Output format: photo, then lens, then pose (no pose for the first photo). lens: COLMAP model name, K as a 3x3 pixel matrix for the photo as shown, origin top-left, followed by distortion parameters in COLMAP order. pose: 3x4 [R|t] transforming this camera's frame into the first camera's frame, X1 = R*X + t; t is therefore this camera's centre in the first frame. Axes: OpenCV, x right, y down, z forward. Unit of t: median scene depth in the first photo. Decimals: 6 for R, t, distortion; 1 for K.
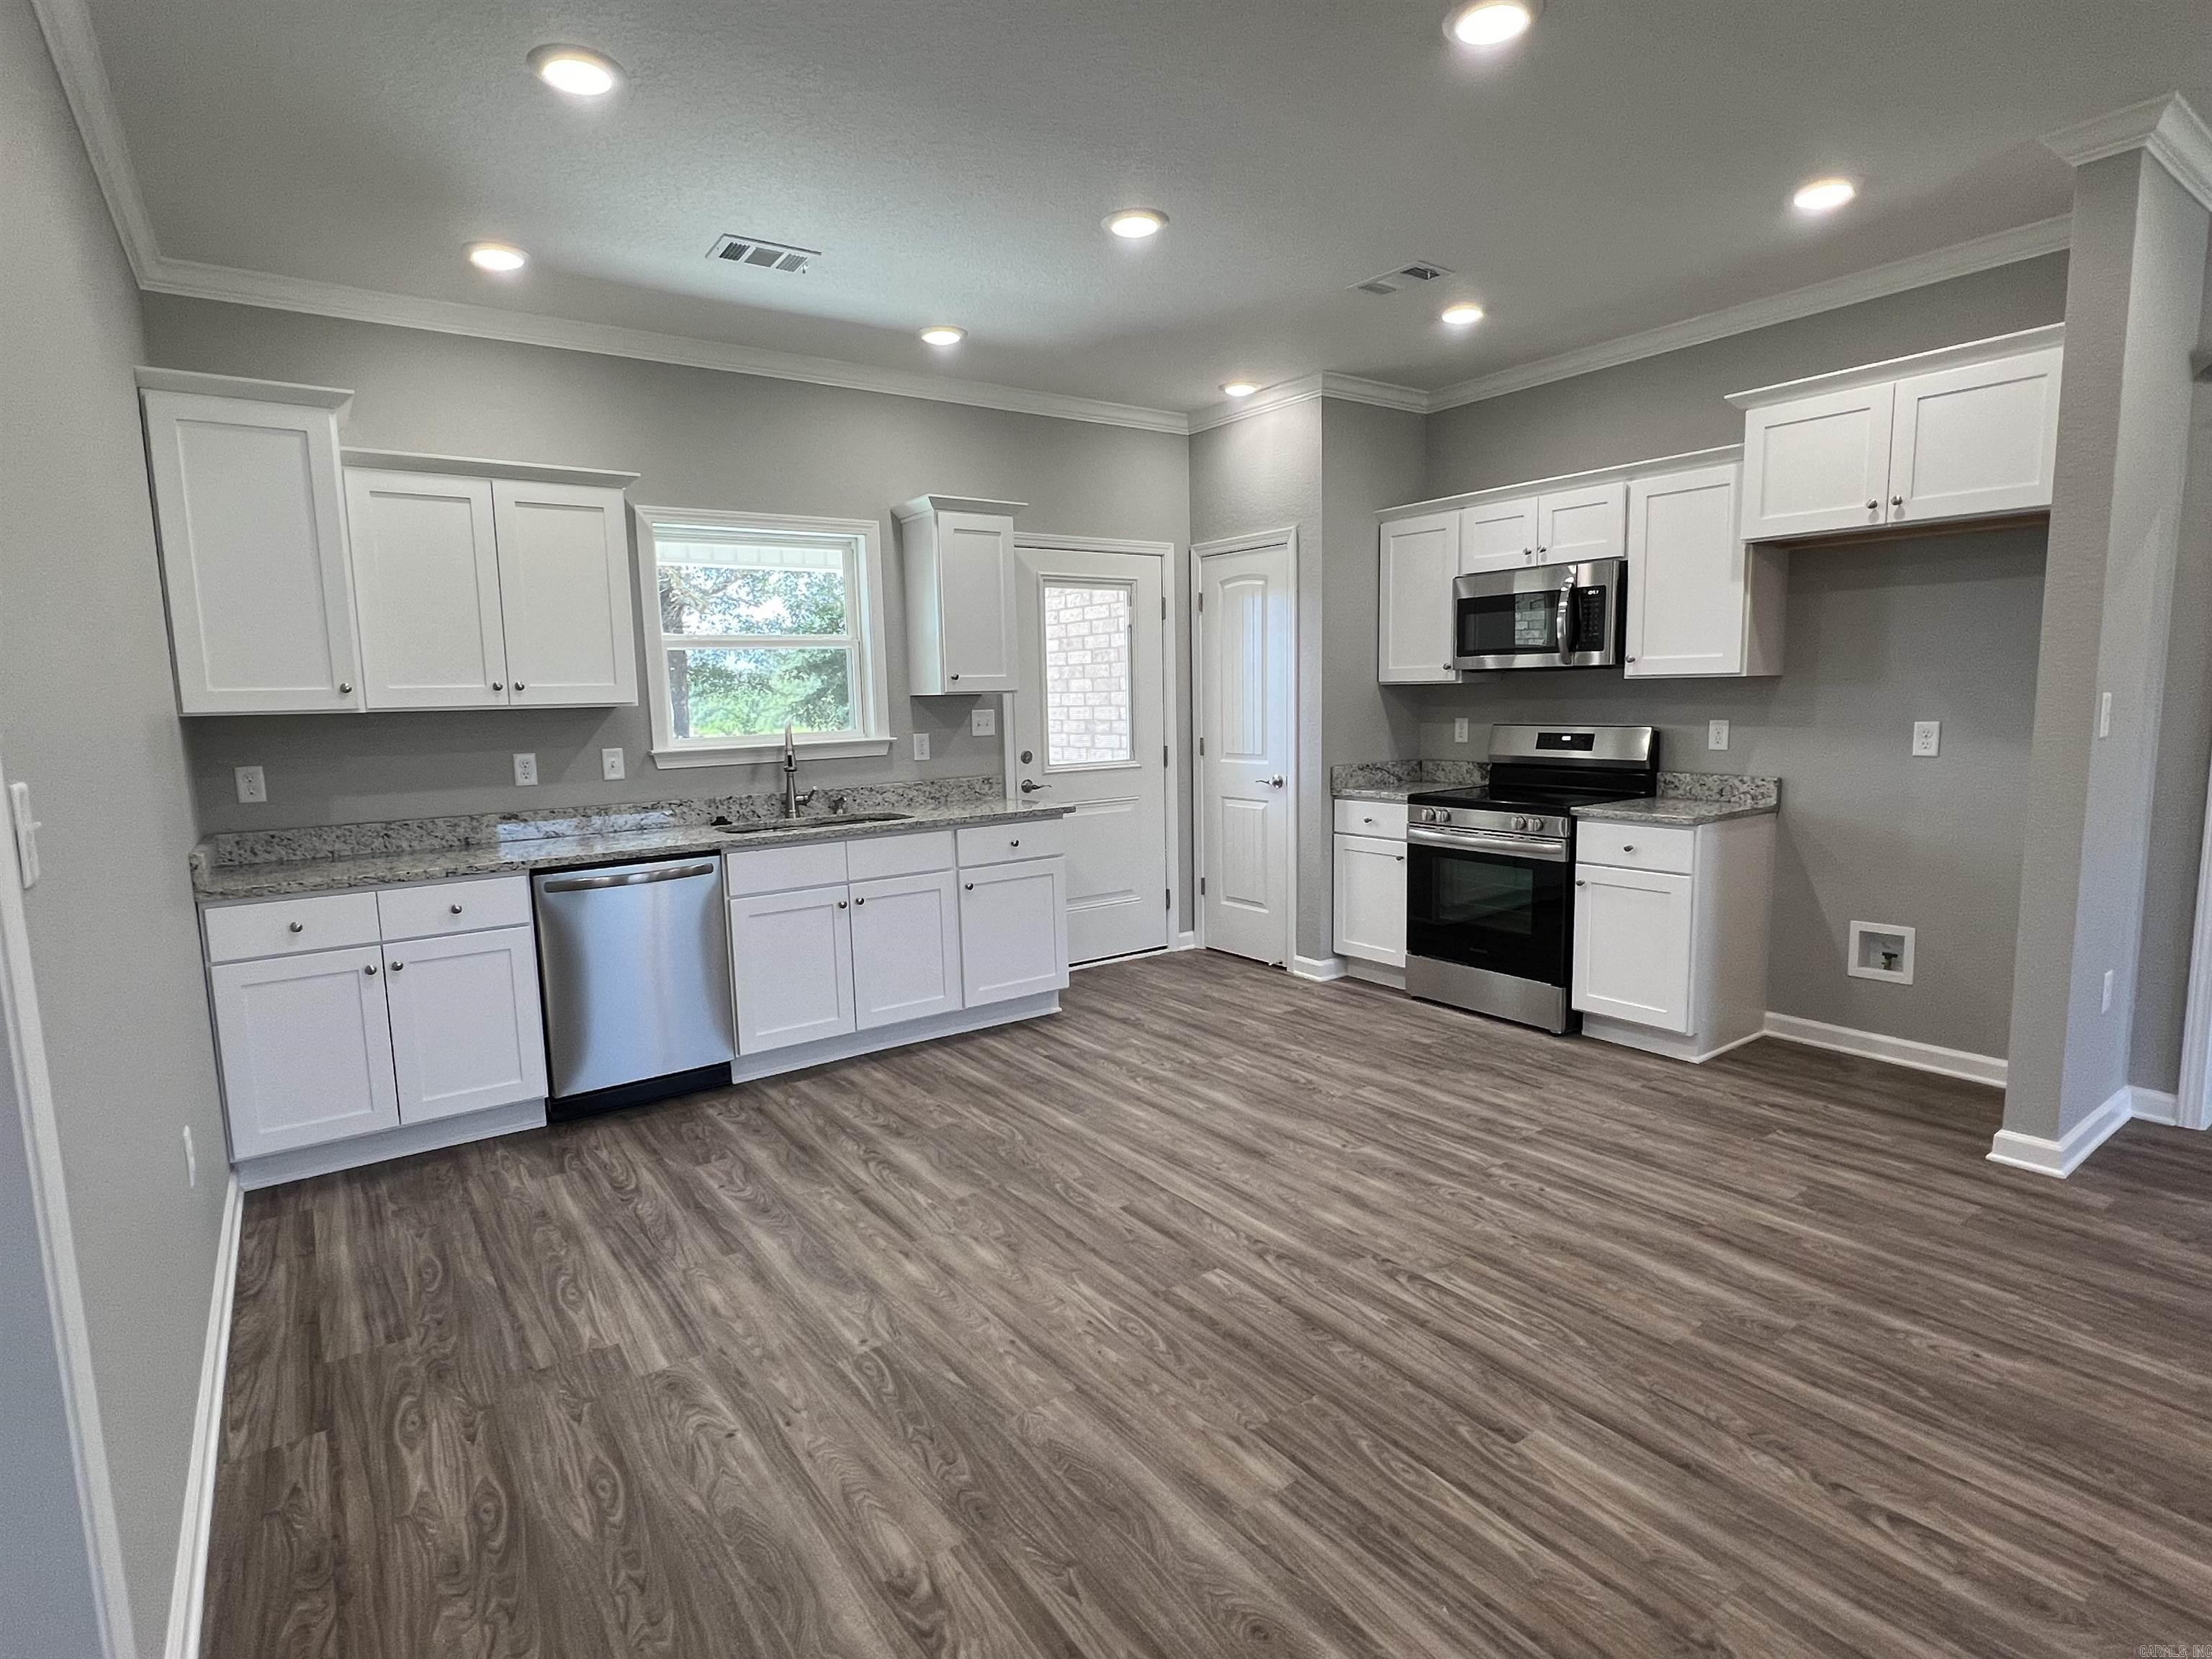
lens RADIAL K [[1121.8, 0, 1102.9], [0, 1121.8, 833.5], [0, 0, 1]] dist [-0.006996, -0.000441]
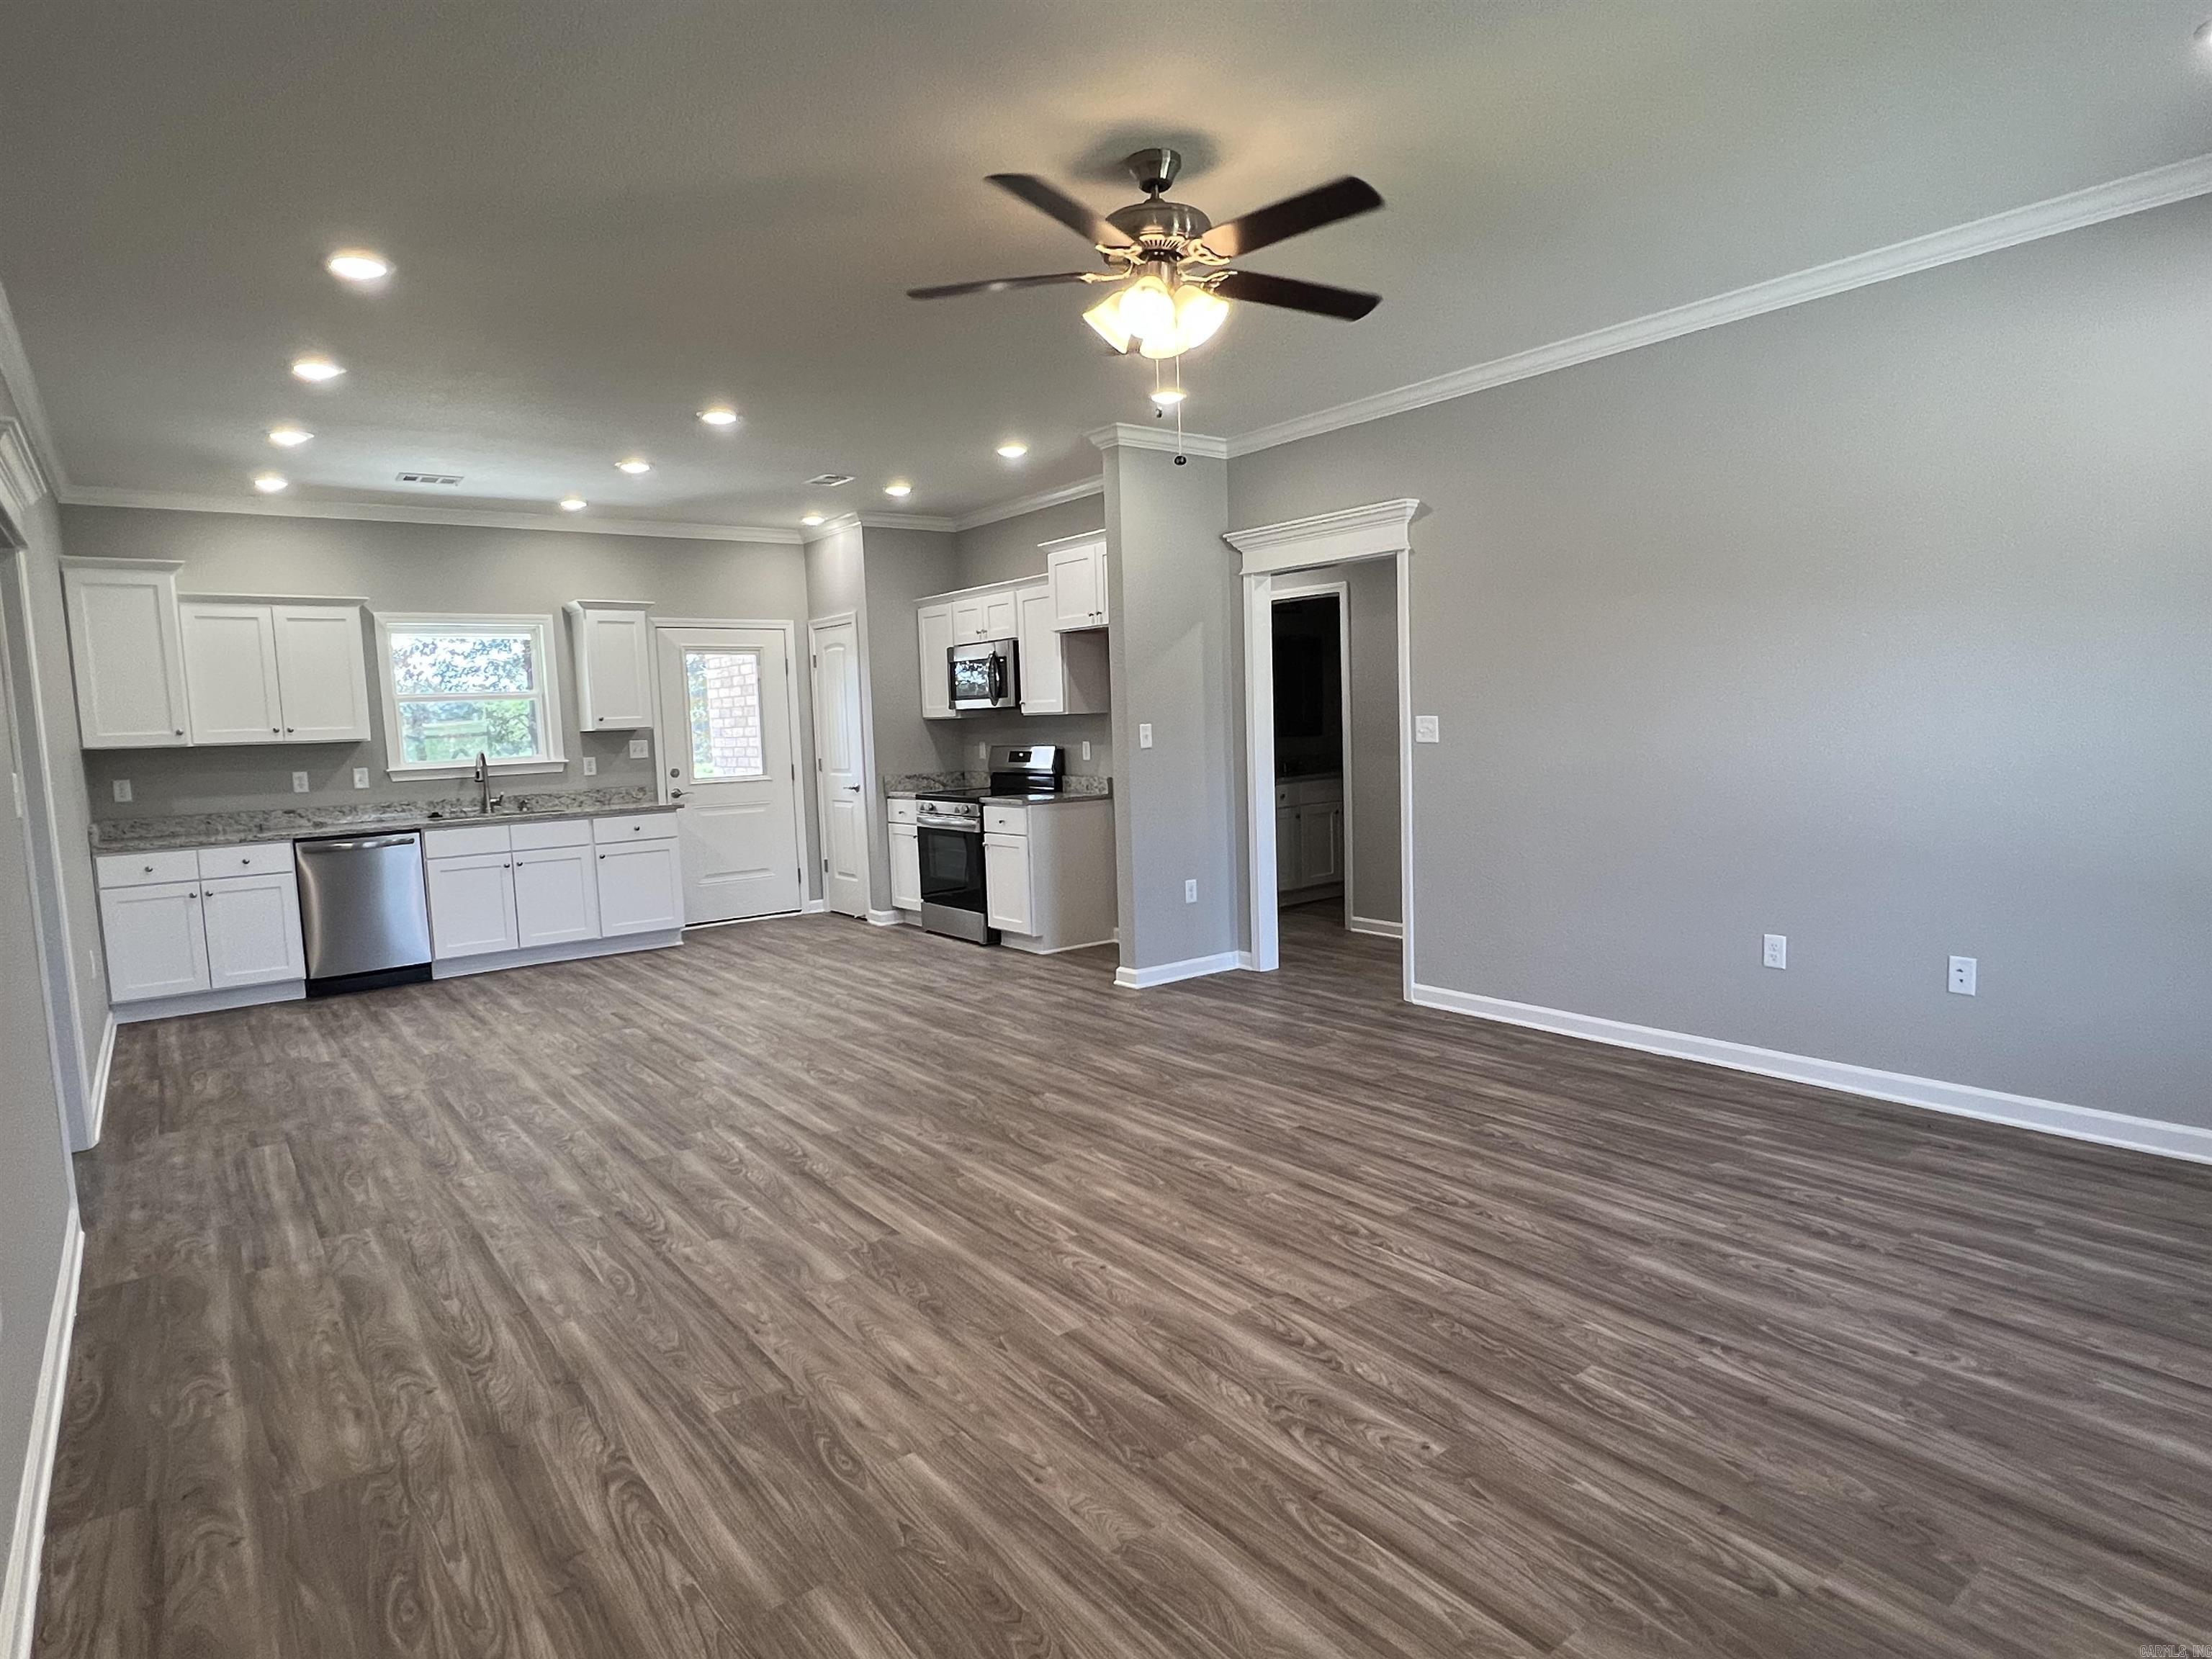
lens RADIAL K [[1238.6, 0, 1105.5], [0, 1238.6, 837.0], [0, 0, 1]] dist [-0.002627, -0.000305]
pose [[0.999530, -0.015106, 0.026664, 0.538445], [0.015922, 0.999403, -0.030667, 0.086615], [-0.026185, 0.031077, 0.999174, -0.725037]]
